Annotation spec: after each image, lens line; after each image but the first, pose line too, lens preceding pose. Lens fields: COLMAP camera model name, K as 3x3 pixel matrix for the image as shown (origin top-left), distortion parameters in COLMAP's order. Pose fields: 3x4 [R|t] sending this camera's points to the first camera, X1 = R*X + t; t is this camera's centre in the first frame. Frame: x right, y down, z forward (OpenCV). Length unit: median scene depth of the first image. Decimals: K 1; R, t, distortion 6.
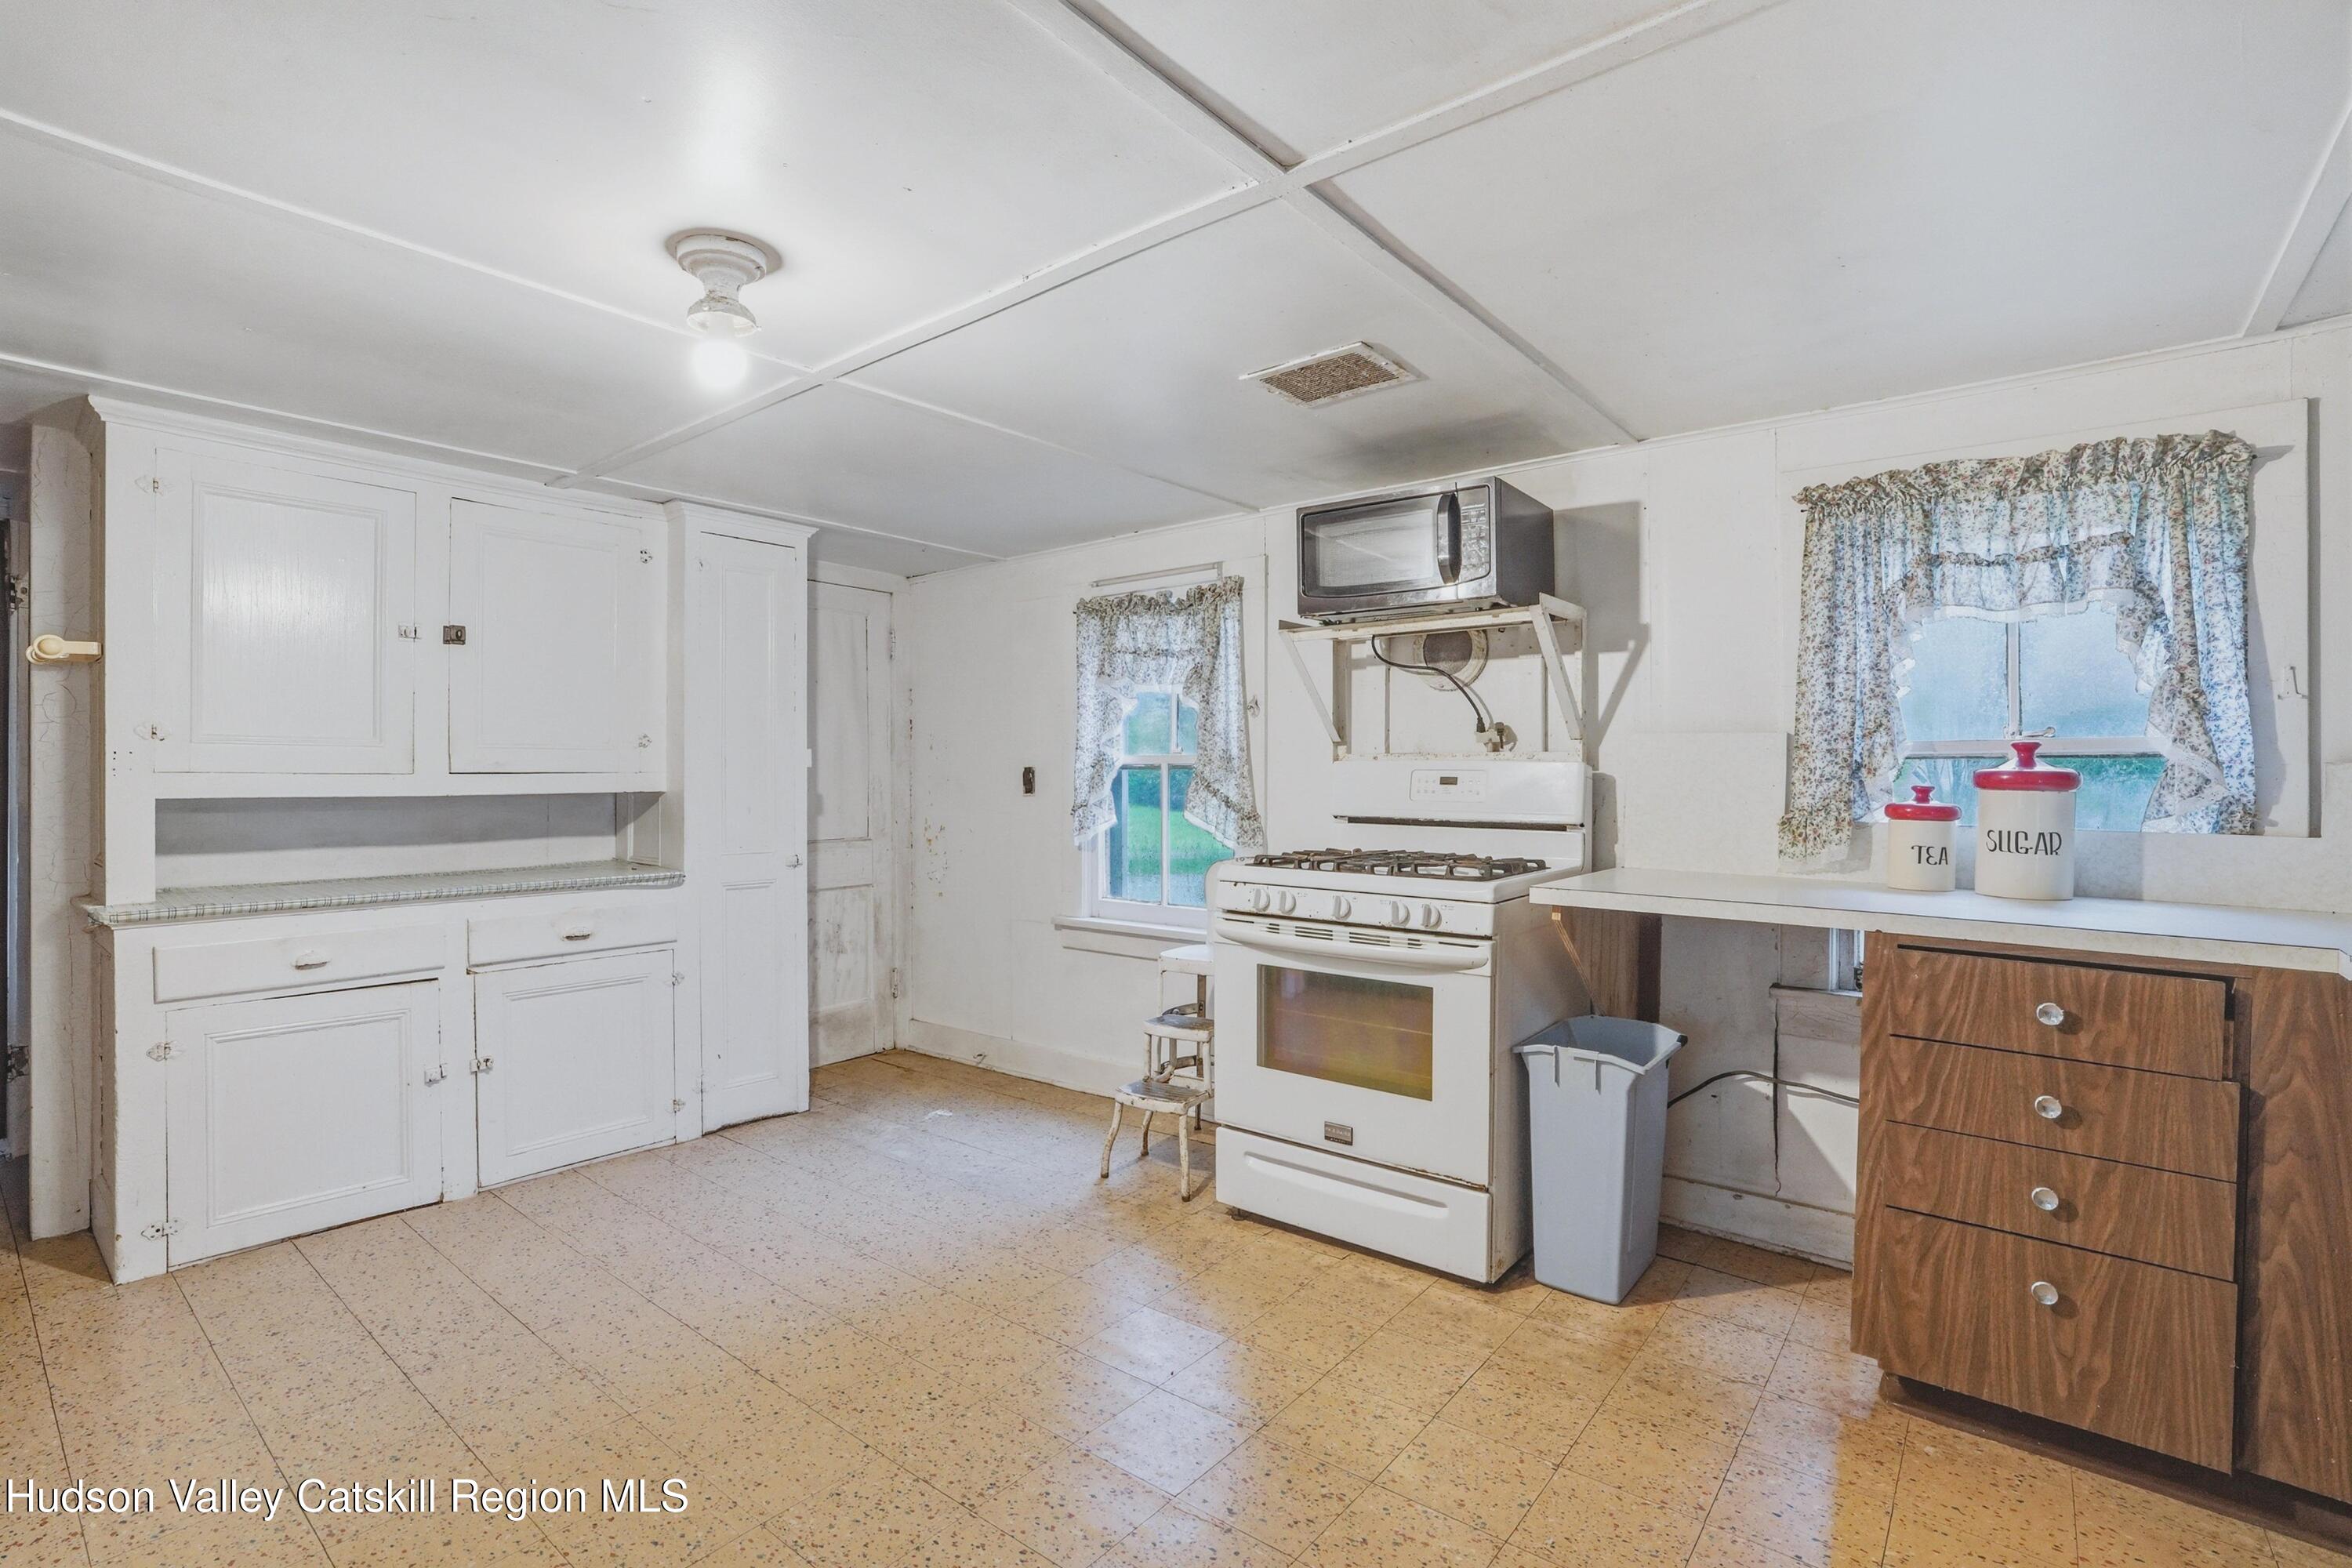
lens RADIAL K [[1104.4, 0, 1185.3], [0, 1104.4, 777.0], [0, 0, 1]] dist [-0.034931, 0.008190]
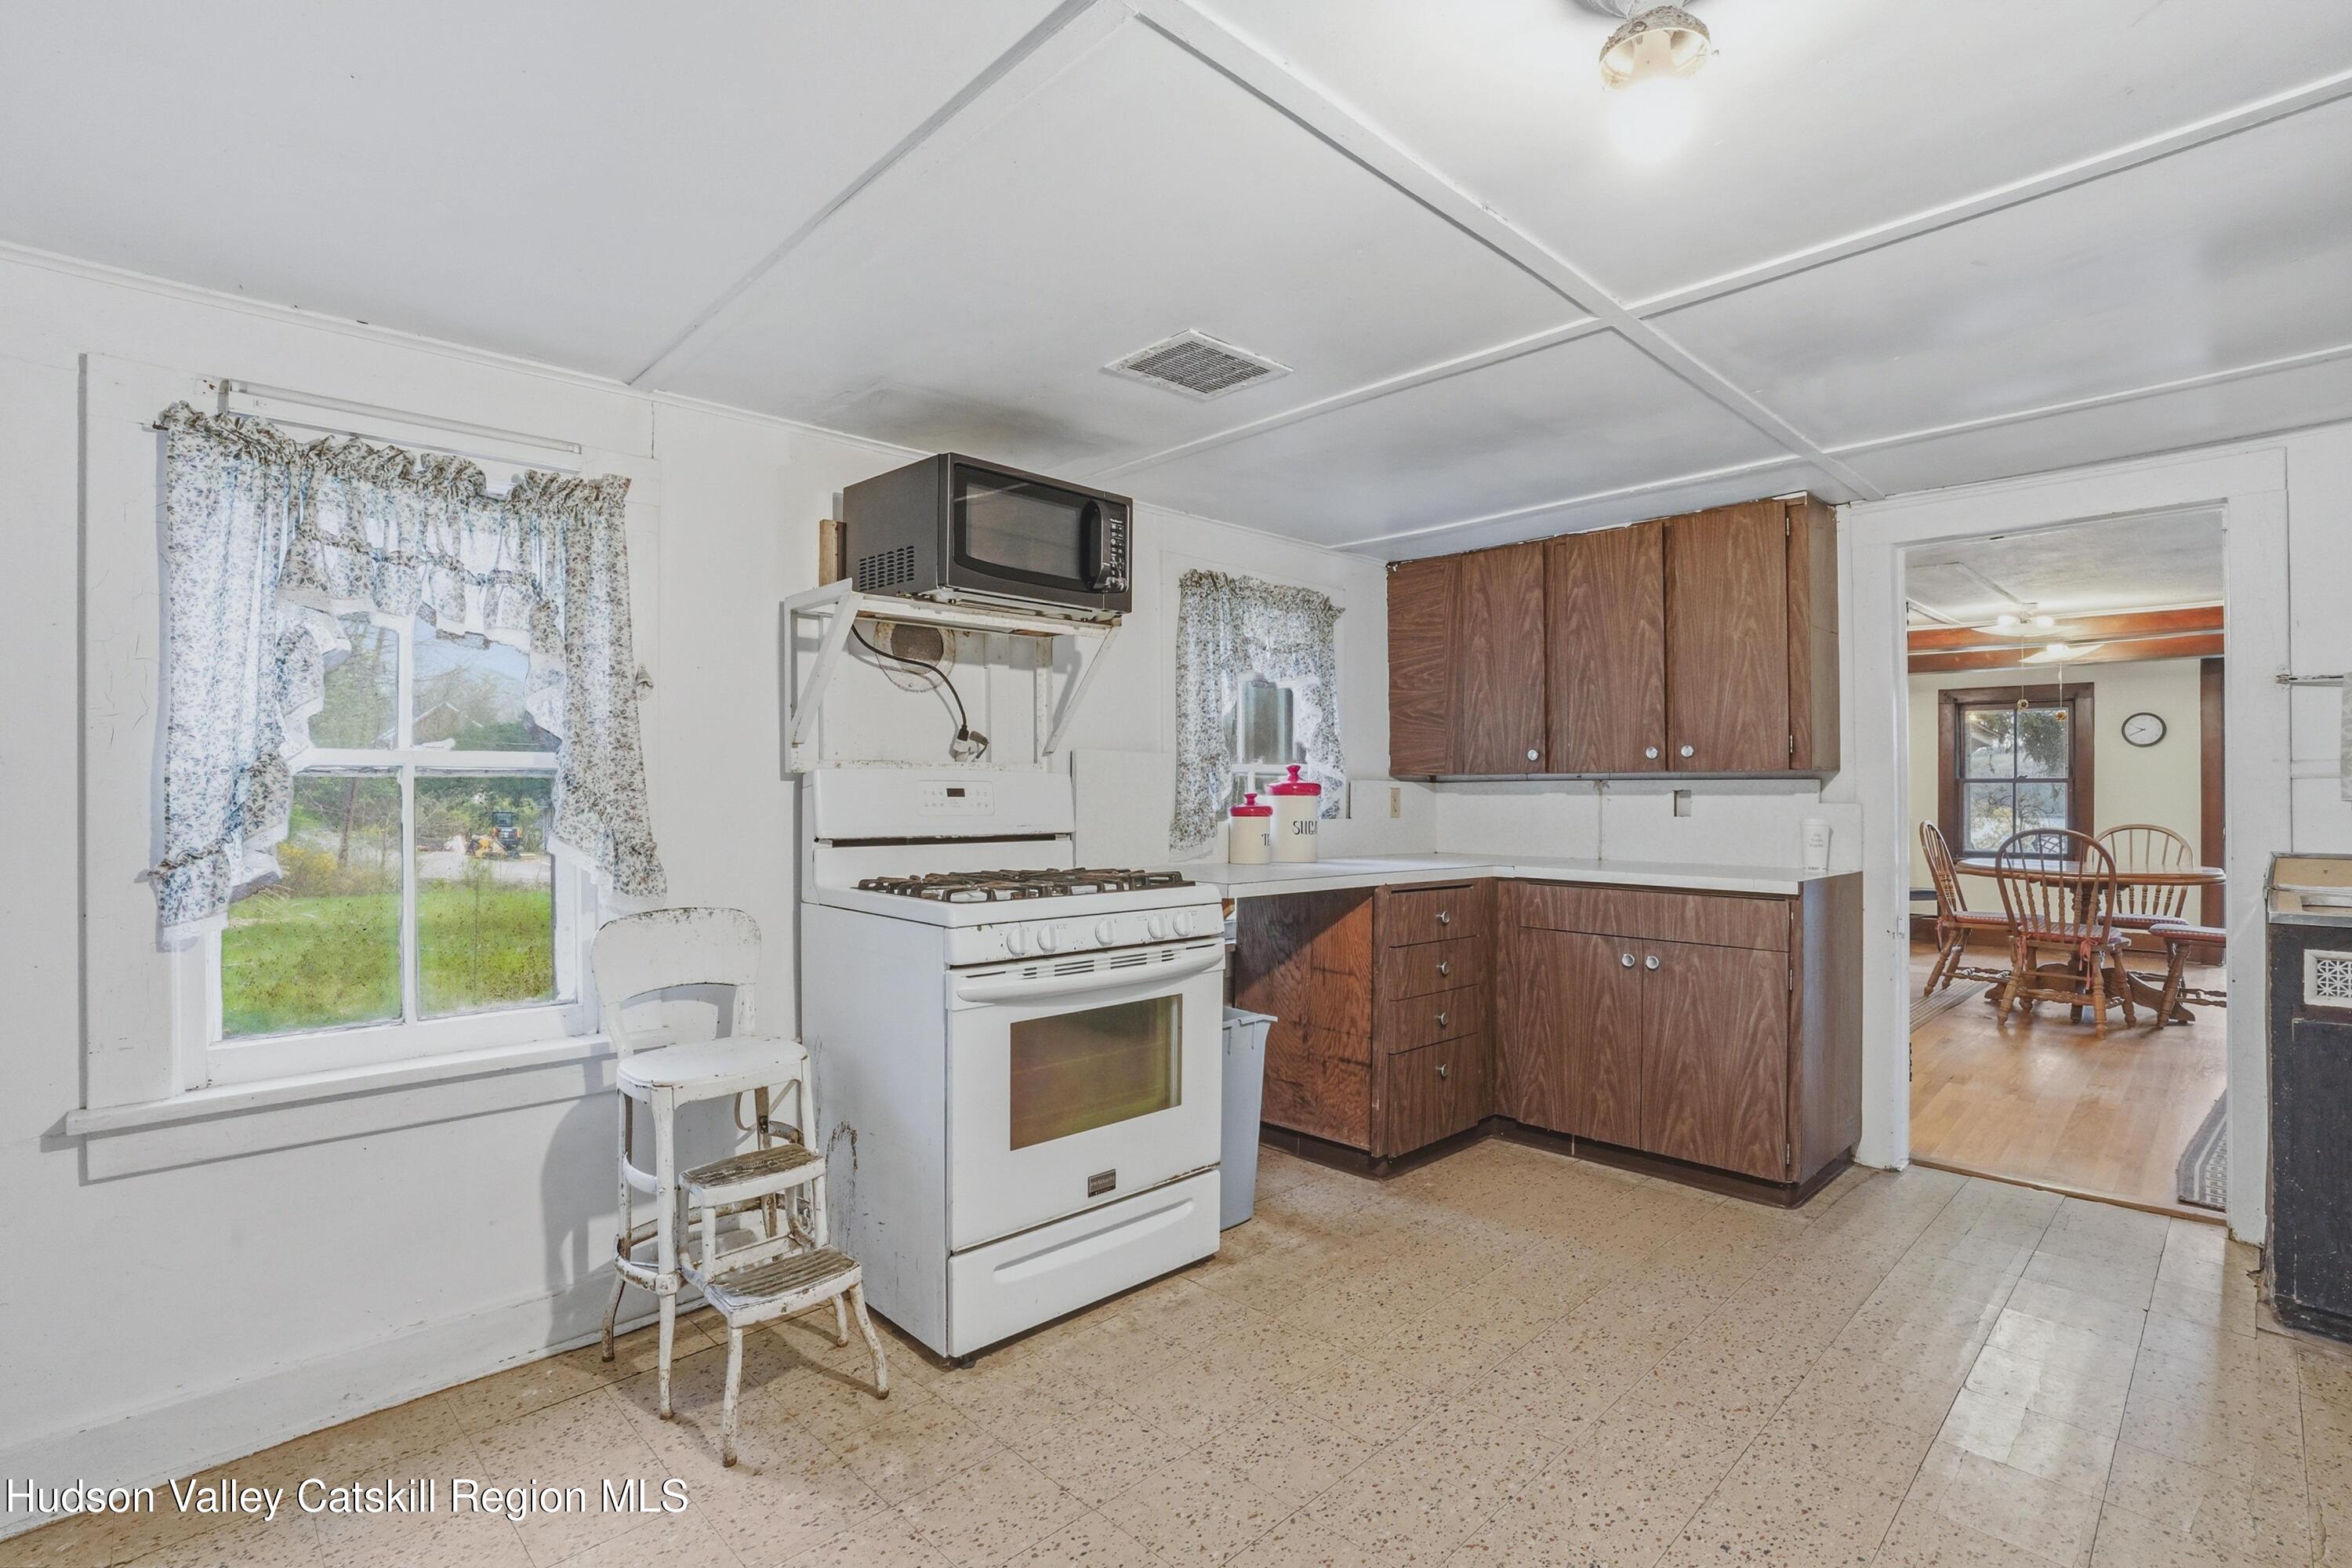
lens RADIAL K [[1104.4, 0, 1187.9], [0, 1104.4, 792.8], [0, 0, 1]] dist [-0.034931, 0.008190]
pose [[0.130046, -0.006558, 0.991486, -0.731313], [0.002191, 0.999978, 0.006326, -0.001903], [-0.991505, 0.001349, 0.130058, 0.796853]]
